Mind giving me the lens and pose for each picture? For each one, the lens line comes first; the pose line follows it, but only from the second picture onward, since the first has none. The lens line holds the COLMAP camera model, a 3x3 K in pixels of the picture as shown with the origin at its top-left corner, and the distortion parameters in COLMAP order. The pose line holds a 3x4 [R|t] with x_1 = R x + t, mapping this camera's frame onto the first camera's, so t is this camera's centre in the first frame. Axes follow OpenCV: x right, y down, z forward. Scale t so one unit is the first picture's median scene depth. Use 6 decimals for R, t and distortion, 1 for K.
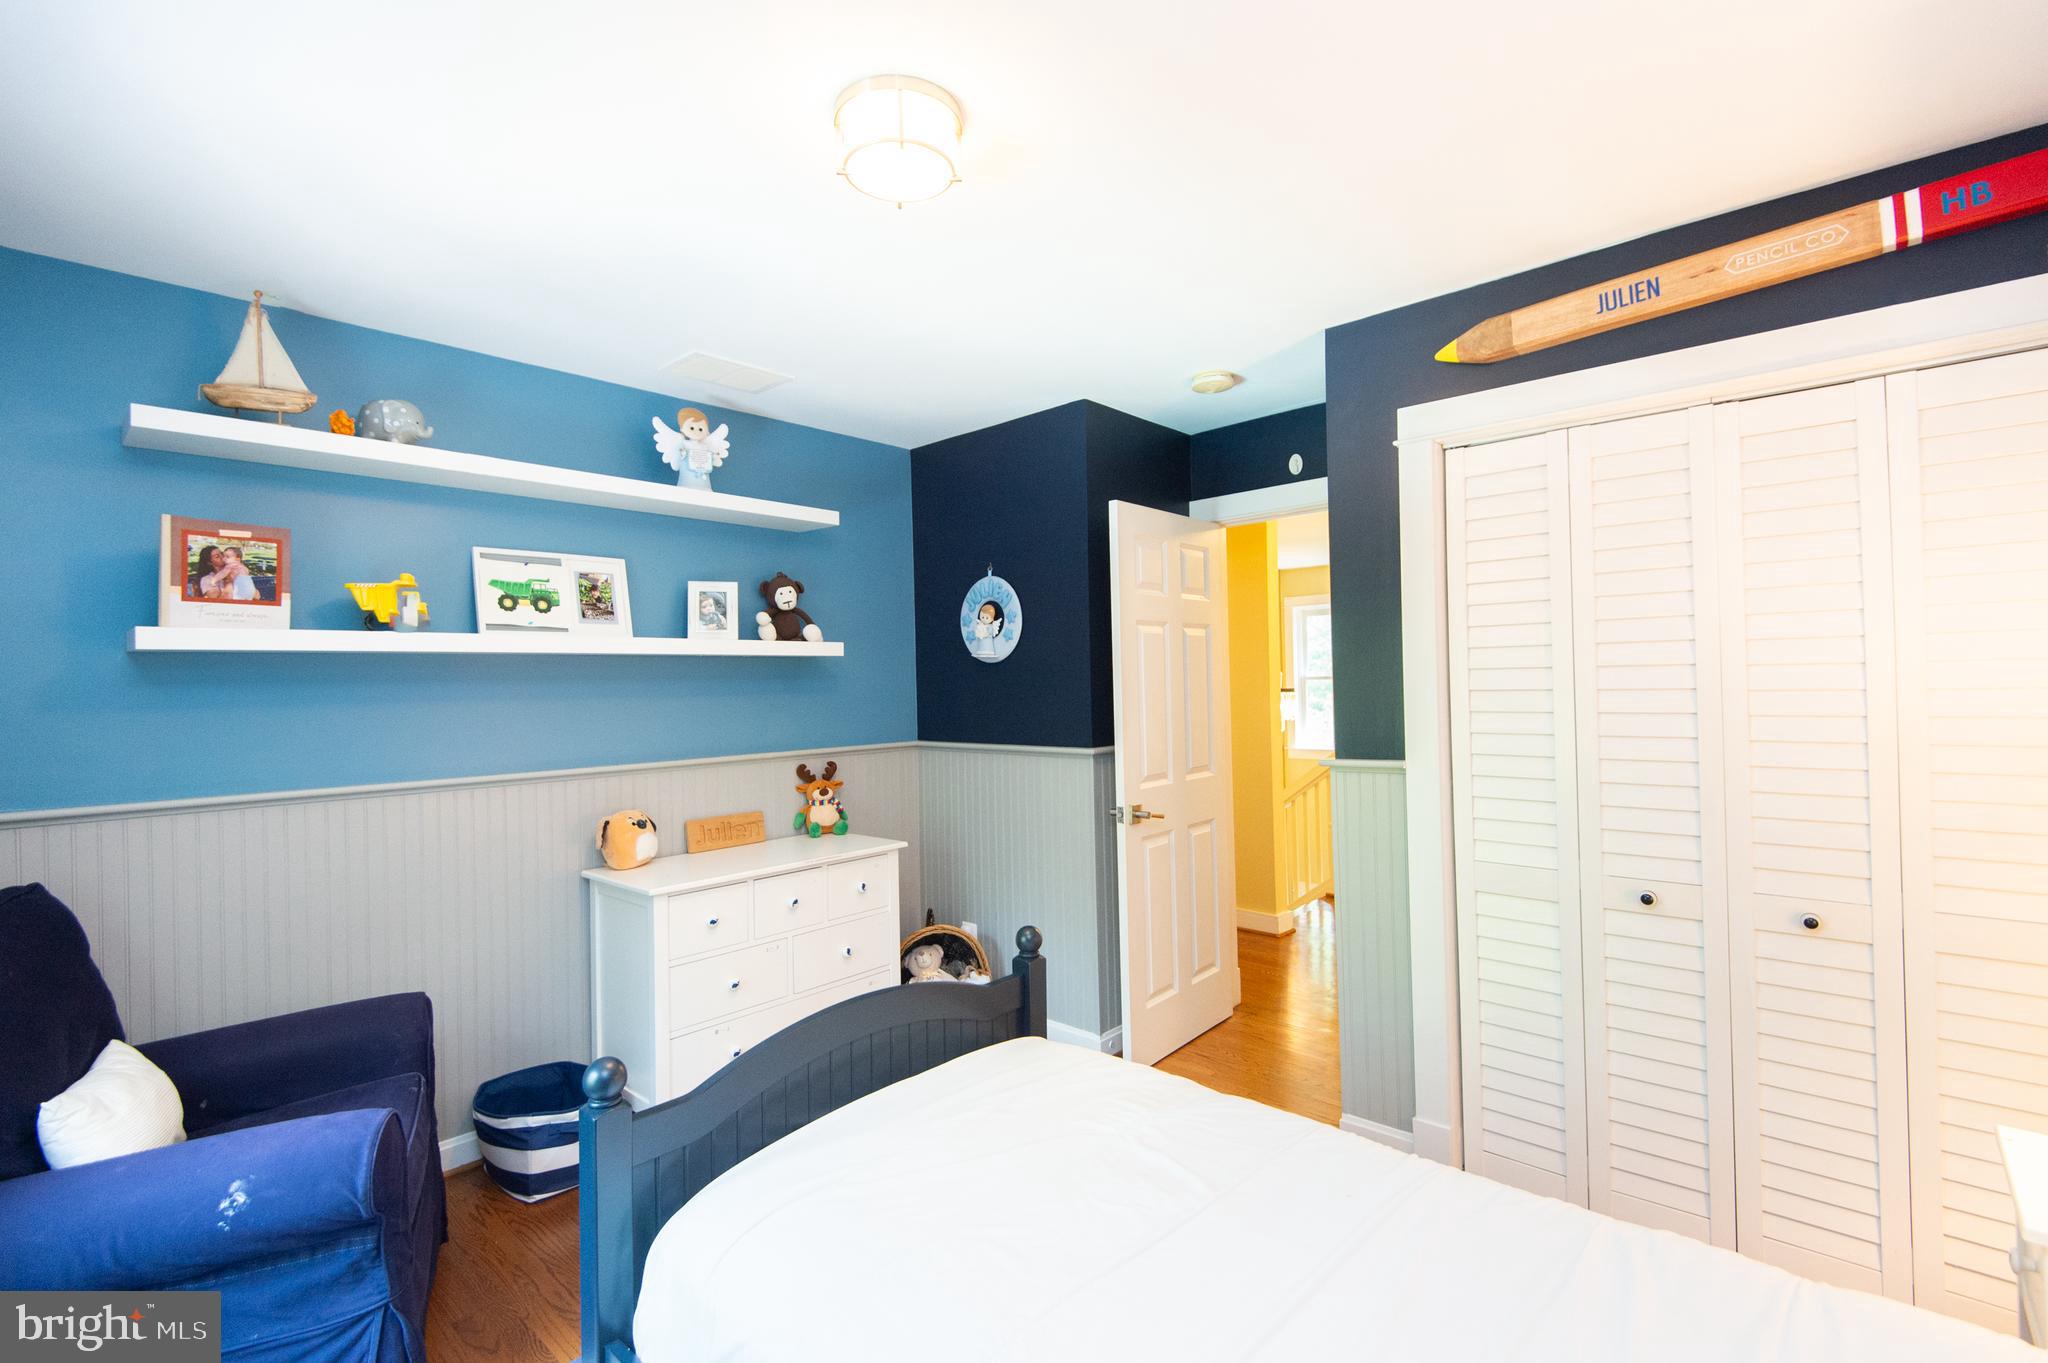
lens RADIAL K [[929.4, 0, 1029.5], [0, 929.4, 678.5], [0, 0, 1]] dist [0.046219, -0.032099]
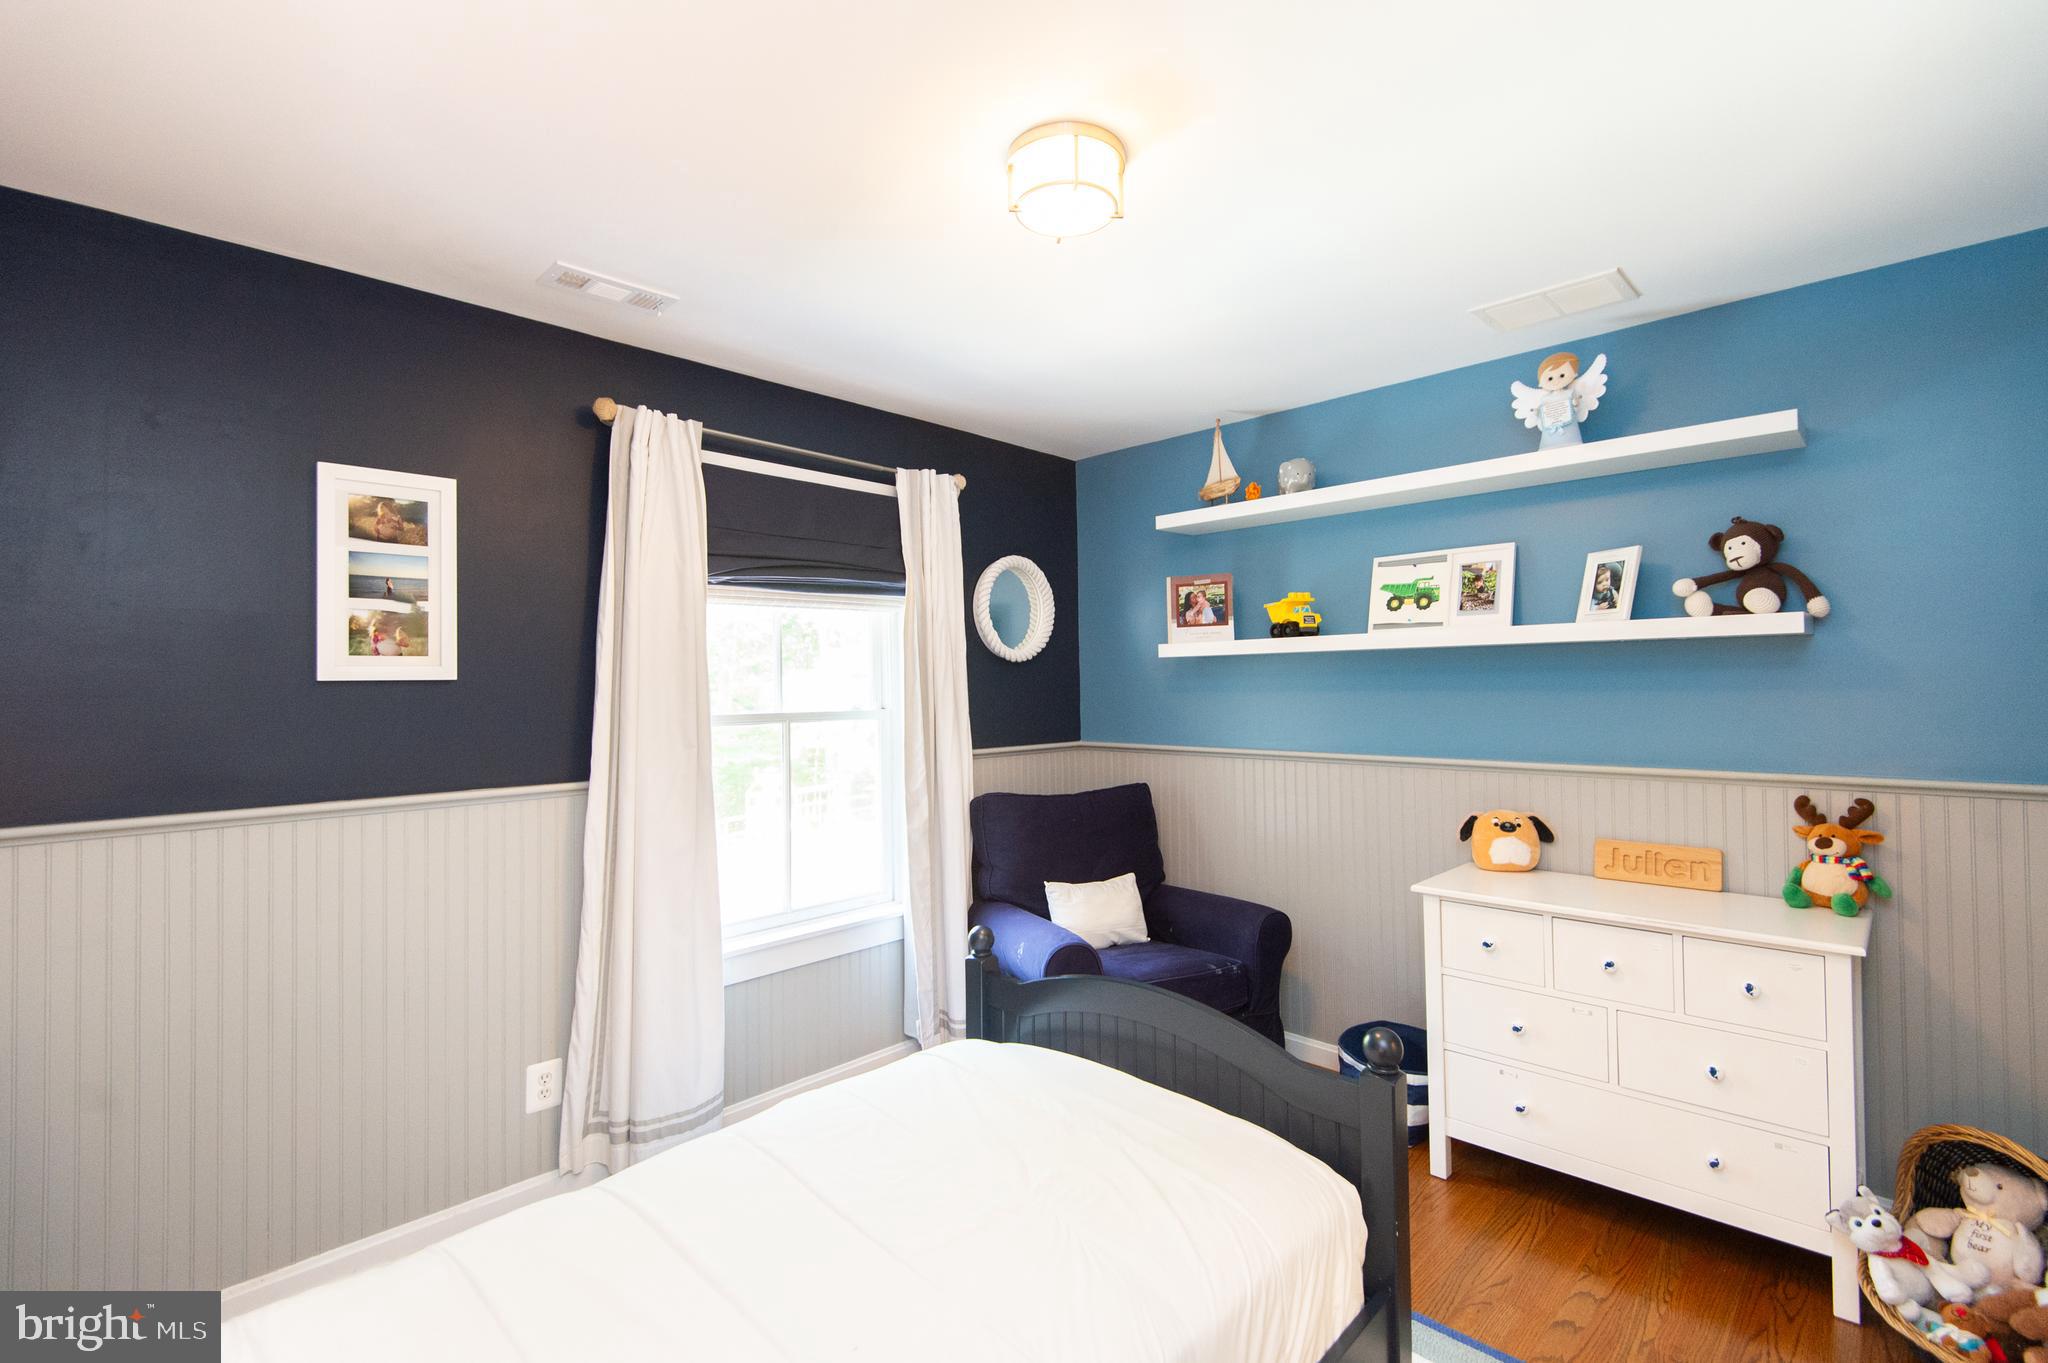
lens RADIAL K [[929.4, 0, 1029.5], [0, 929.4, 678.5], [0, 0, 1]] dist [0.046219, -0.032099]
pose [[-0.035075, 0.012122, -0.999311, 0.560782], [0.017784, 0.999776, 0.011503, -0.011670], [0.999226, -0.017368, -0.035283, 0.589401]]
